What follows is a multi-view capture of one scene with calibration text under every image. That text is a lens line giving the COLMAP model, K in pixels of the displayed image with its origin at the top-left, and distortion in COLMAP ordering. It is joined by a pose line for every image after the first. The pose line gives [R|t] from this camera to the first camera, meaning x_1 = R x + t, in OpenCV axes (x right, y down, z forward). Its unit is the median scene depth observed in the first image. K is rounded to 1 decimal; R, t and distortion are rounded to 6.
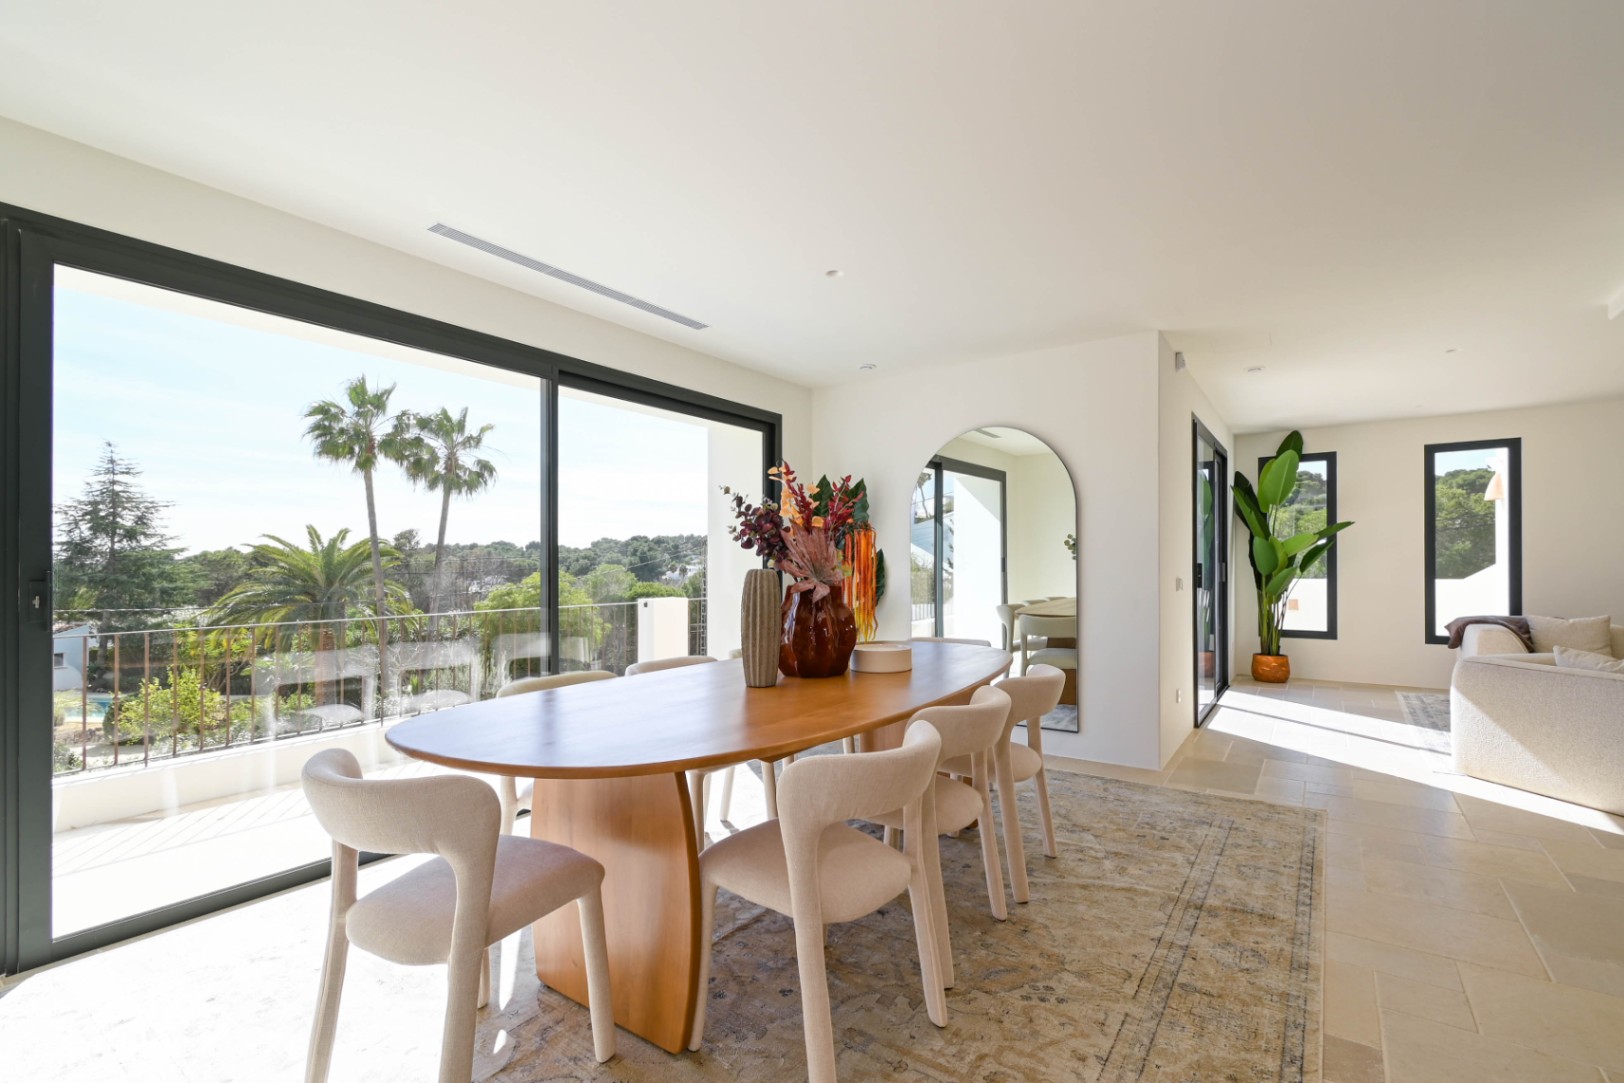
lens RADIAL K [[730.3, 0, 819.3], [0, 730.3, 554.4], [0, 0, 1]] dist [-0.004847, -0.001627]
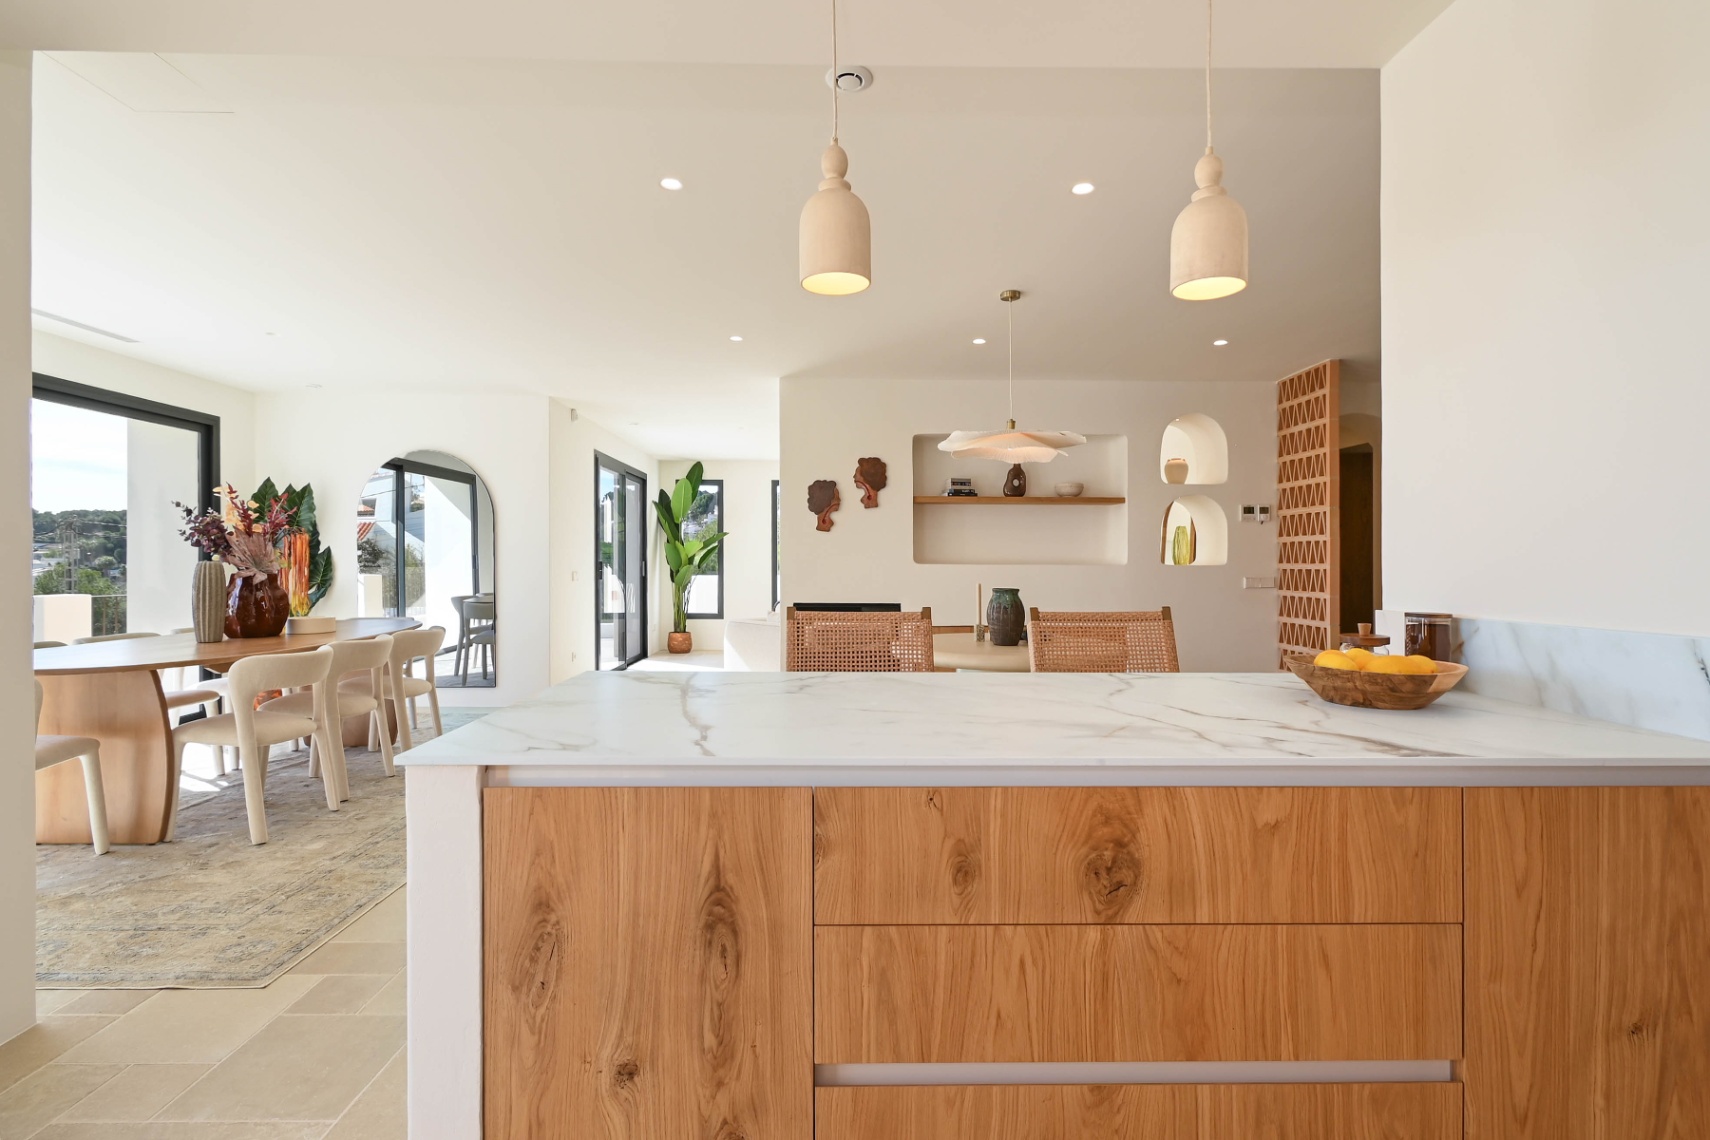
lens RADIAL K [[846.5, 0, 828.1], [0, 846.5, 573.7], [0, 0, 1]] dist [-0.002536, -0.000167]
pose [[0.834610, 0.001191, 0.550840, 0.012240], [-0.015515, 0.999652, 0.021346, -0.006038], [-0.550622, -0.026362, 0.834338, -0.635745]]
